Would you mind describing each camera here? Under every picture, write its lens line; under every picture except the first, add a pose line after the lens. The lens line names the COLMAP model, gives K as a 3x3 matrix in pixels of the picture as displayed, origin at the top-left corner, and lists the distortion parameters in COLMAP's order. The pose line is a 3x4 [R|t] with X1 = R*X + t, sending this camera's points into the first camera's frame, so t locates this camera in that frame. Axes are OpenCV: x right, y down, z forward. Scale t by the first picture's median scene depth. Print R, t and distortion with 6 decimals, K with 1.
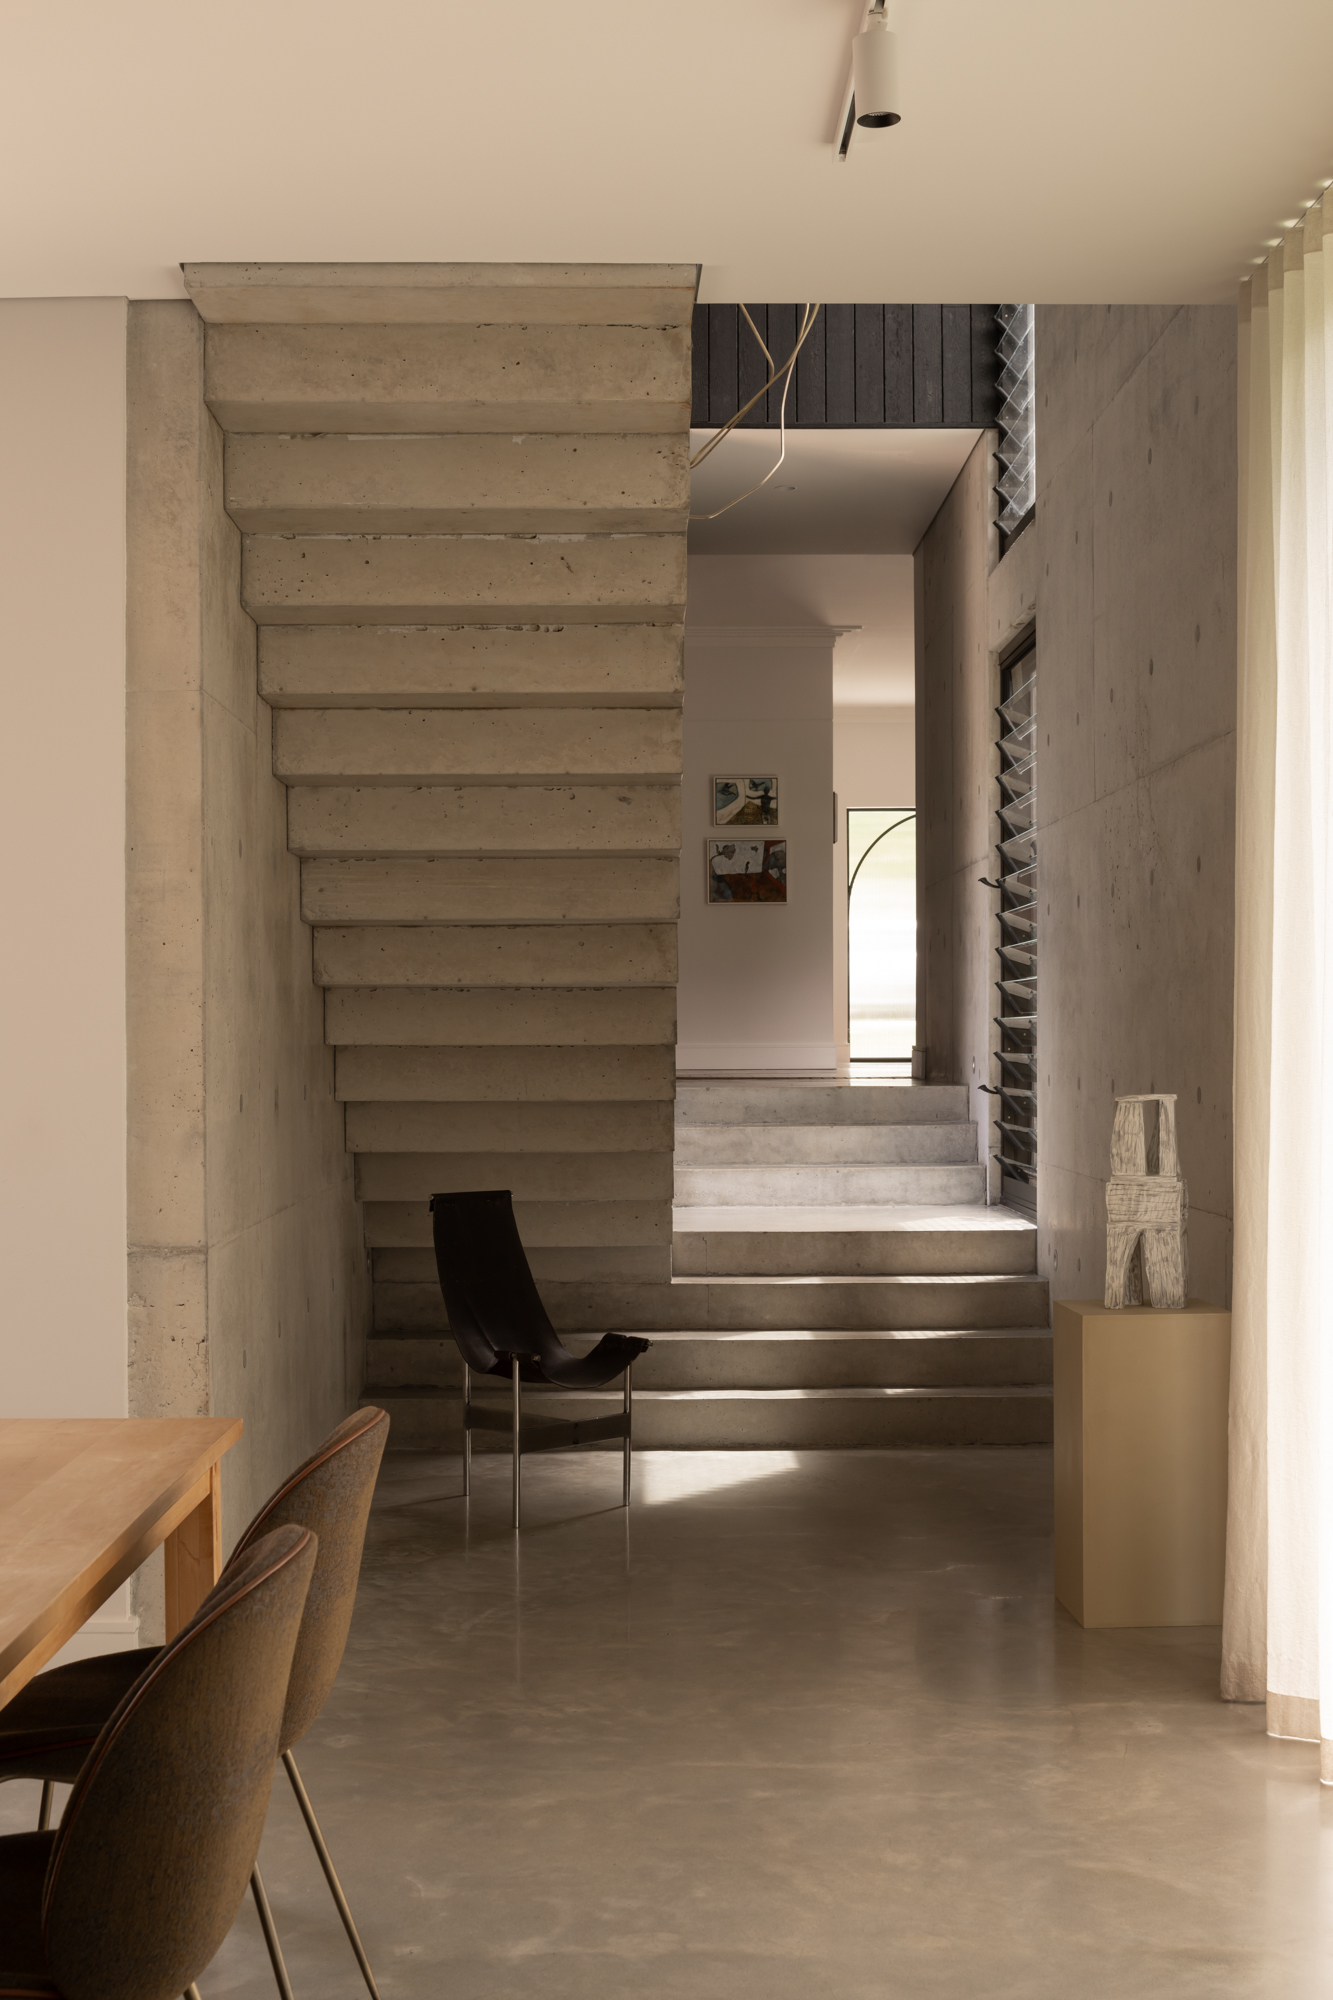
lens RADIAL K [[2611.2, 0, 704.9], [0, 2611.2, 1086.1], [0, 0, 1]] dist [-0.073137, 0.000000]
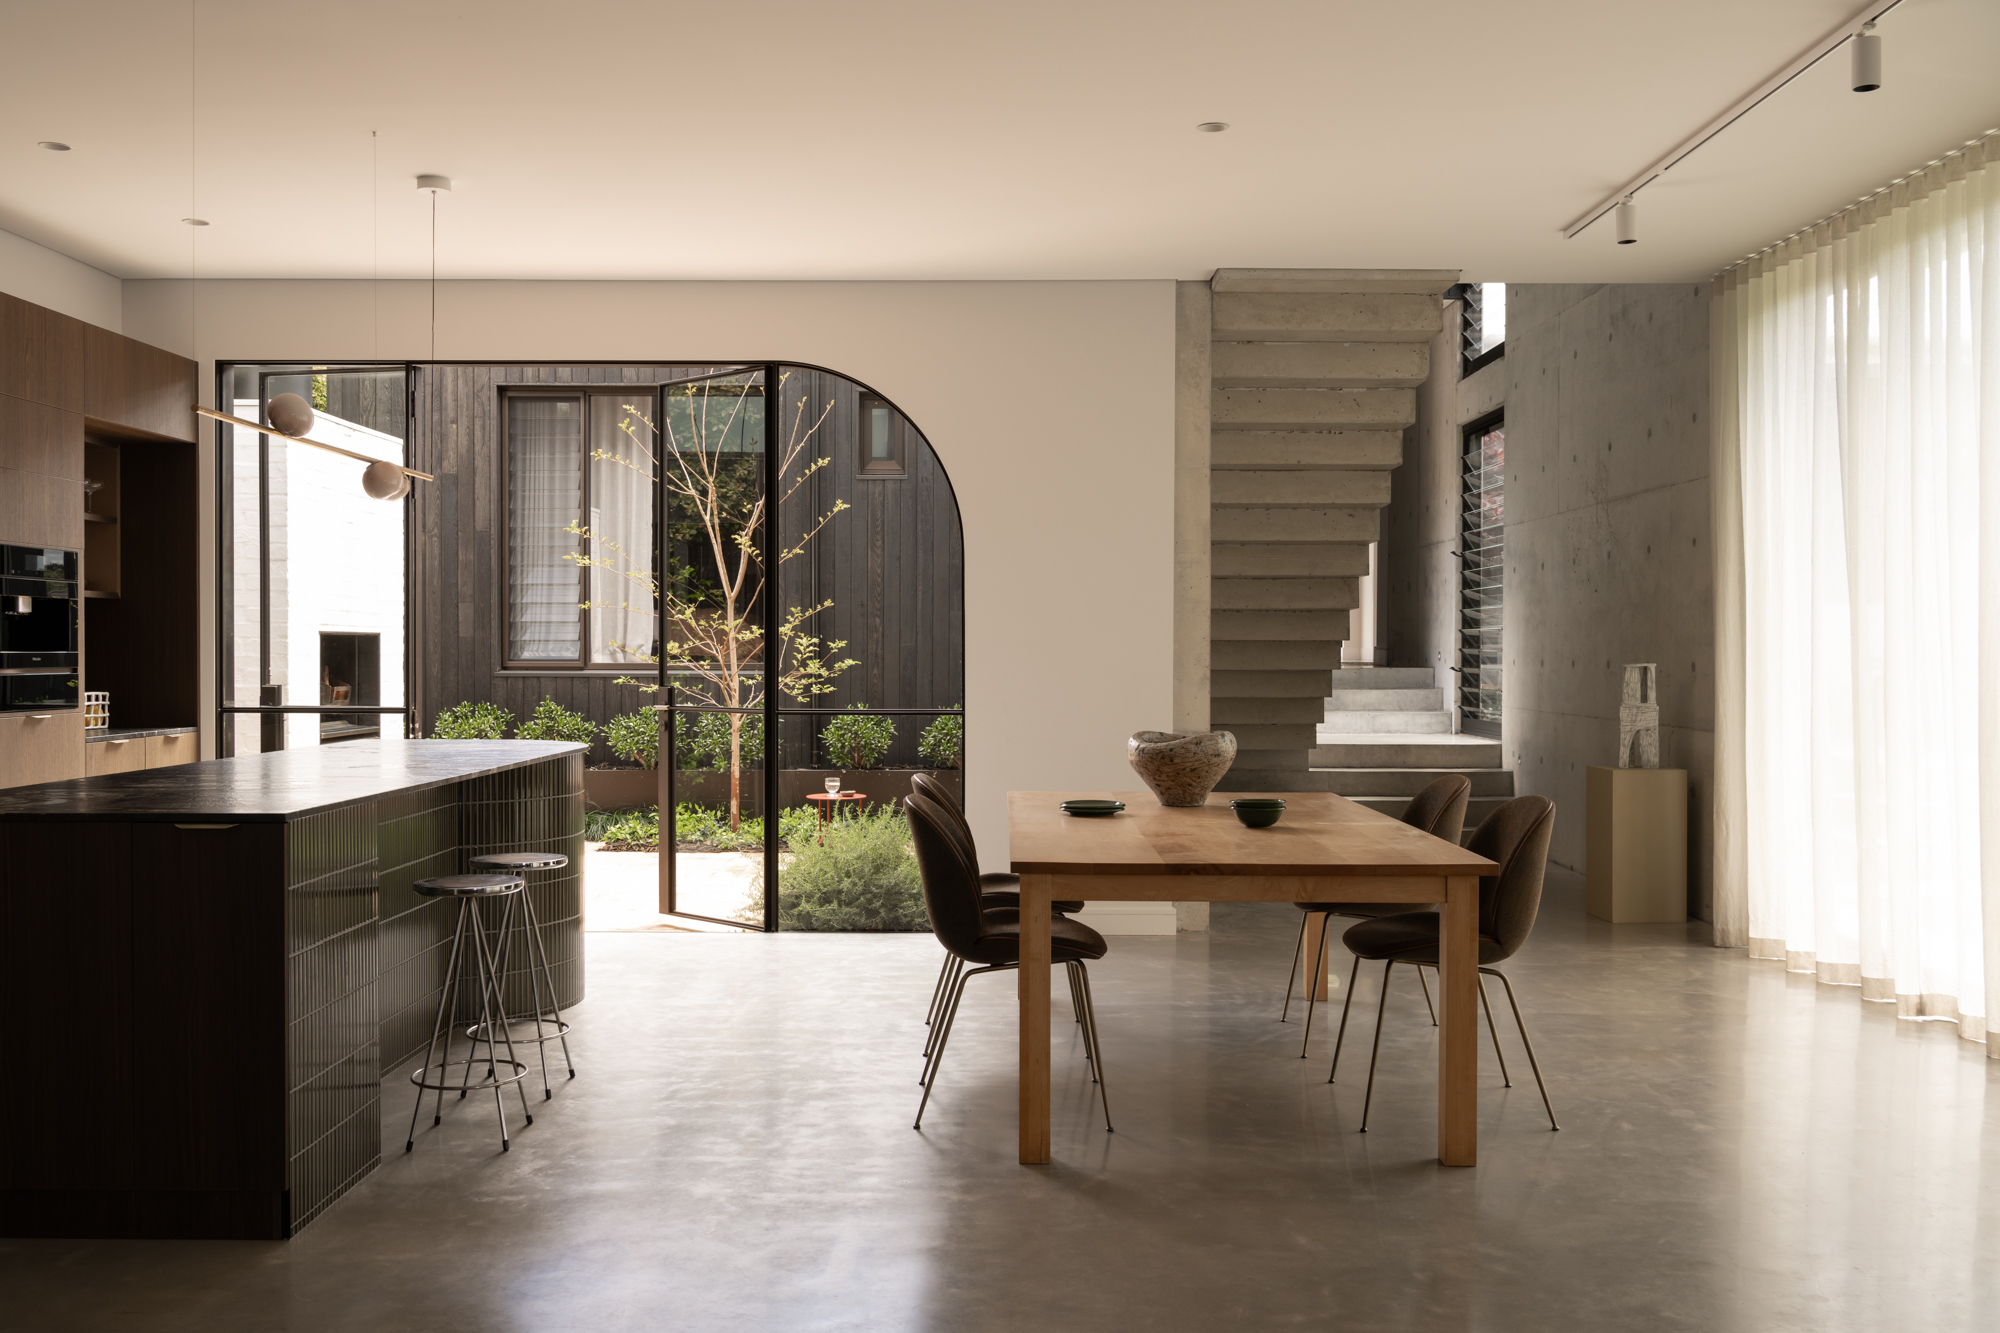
lens RADIAL K [[1822.1, 0, 992.5], [0, 1822.1, 678.8], [0, 0, 1]] dist [-0.000250, 0.000000]
pose [[0.999770, 0.006161, -0.020545, -0.309627], [-0.006219, 0.999977, -0.002739, 0.022256], [0.020528, 0.002866, 0.999785, -0.439562]]
